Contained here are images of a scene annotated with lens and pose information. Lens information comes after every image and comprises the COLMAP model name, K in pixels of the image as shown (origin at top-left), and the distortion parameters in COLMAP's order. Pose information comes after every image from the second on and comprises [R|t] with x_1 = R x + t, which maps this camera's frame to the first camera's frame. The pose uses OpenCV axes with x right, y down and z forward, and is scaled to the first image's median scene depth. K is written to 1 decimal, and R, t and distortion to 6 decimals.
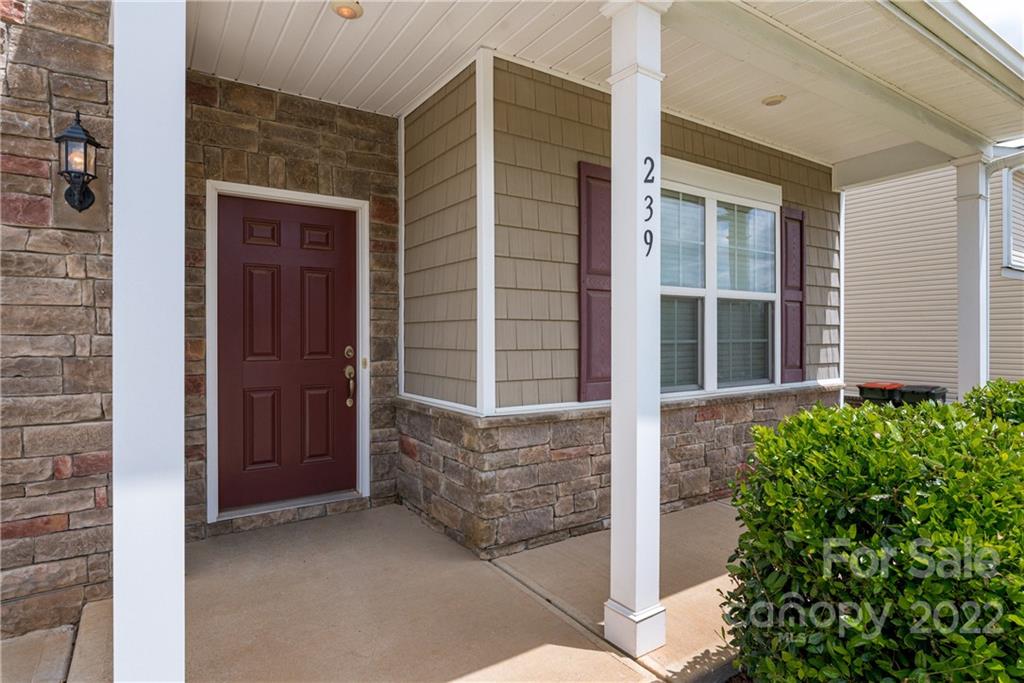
lens RADIAL K [[576.3, 0, 513.4], [0, 576.3, 338.8], [0, 0, 1]] dist [0.006428, 0.000897]
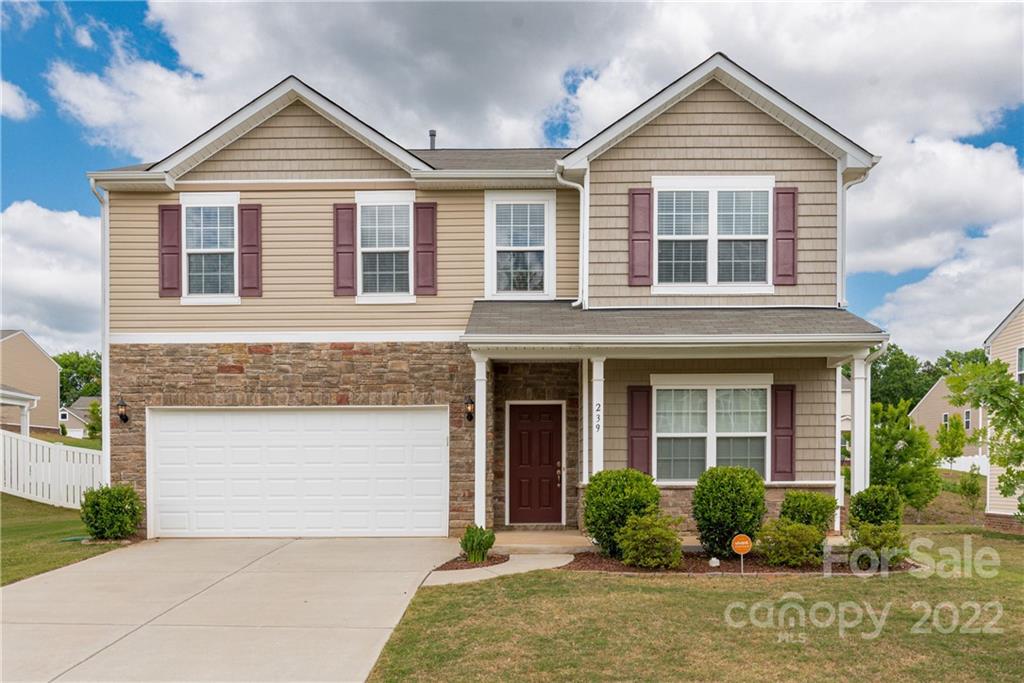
lens RADIAL K [[749.5, 0, 512.0], [0, 749.5, 341.5], [0, 0, 1]] dist [-0.000443, -0.000148]
pose [[0.837325, -0.095000, -0.538389, 1.296109], [0.001148, 0.985090, -0.172035, 0.057637], [0.546705, 0.143431, 0.824949, -1.771781]]
